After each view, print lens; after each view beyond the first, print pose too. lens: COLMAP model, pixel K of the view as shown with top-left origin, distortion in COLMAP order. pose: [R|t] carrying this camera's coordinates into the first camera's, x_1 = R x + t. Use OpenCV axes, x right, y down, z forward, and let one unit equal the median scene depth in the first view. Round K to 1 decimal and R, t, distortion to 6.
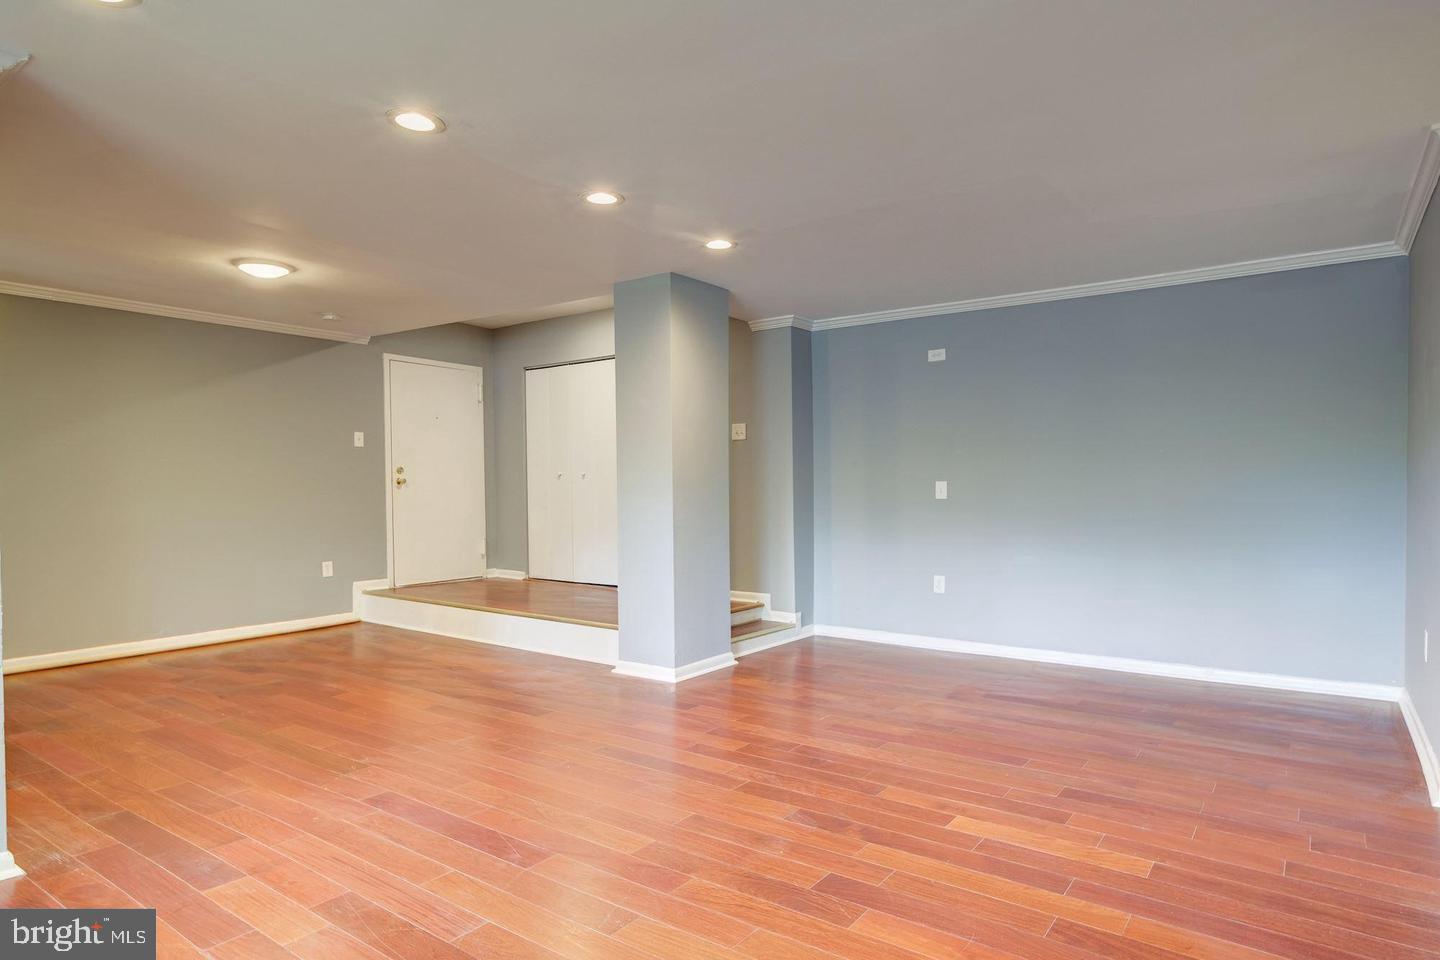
lens RADIAL K [[802.4, 0, 733.6], [0, 802.4, 493.2], [0, 0, 1]] dist [-0.004402, 0.000158]
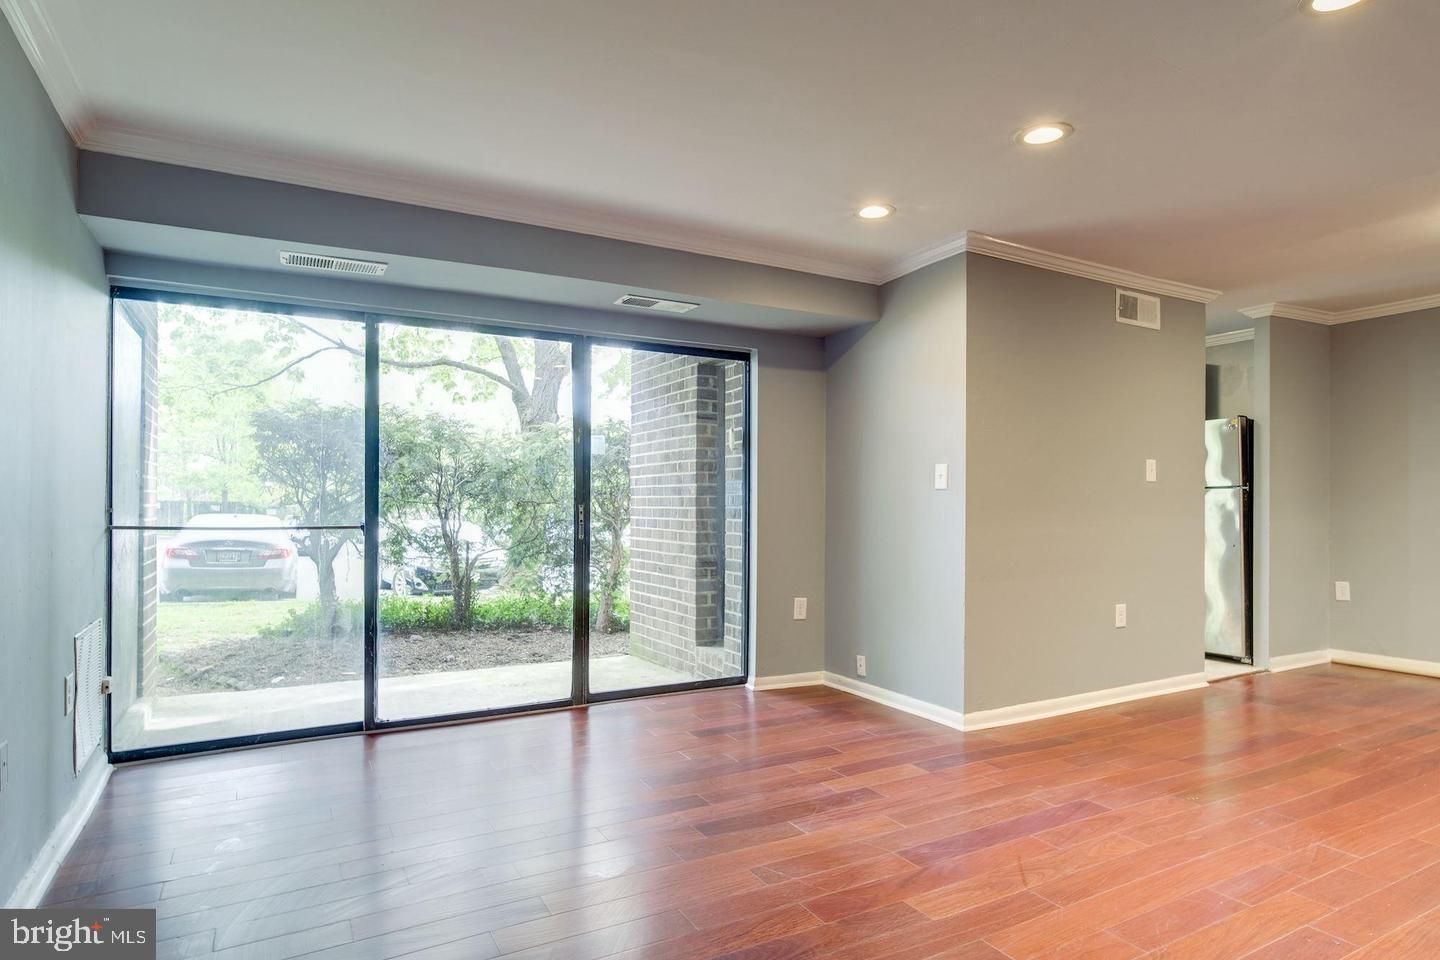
lens RADIAL K [[802.4, 0, 733.6], [0, 802.4, 493.2], [0, 0, 1]] dist [-0.004402, 0.000158]
pose [[-0.392634, -0.001586, -0.919694, 0.469071], [-0.004266, 0.999991, 0.000096, -0.002261], [0.919685, 0.003961, -0.392637, 0.719283]]
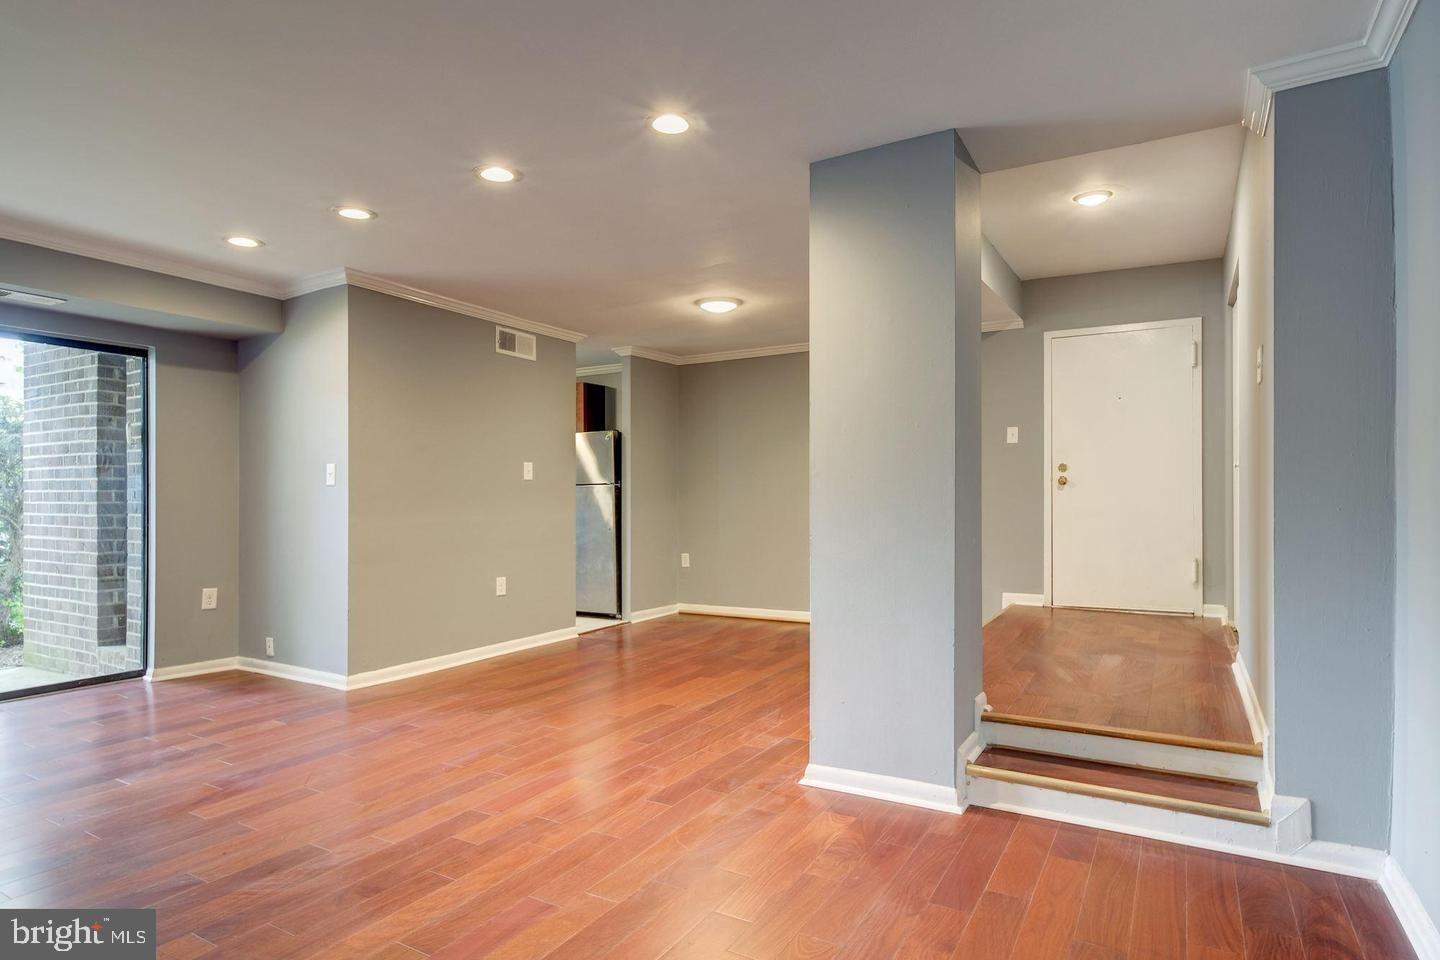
lens RADIAL K [[802.4, 0, 733.6], [0, 802.4, 493.2], [0, 0, 1]] dist [-0.004402, 0.000158]
pose [[0.123391, 0.006492, -0.992337, 0.668128], [-0.007022, 0.999959, 0.005669, -0.007663], [0.992333, 0.006269, 0.123432, 0.999400]]
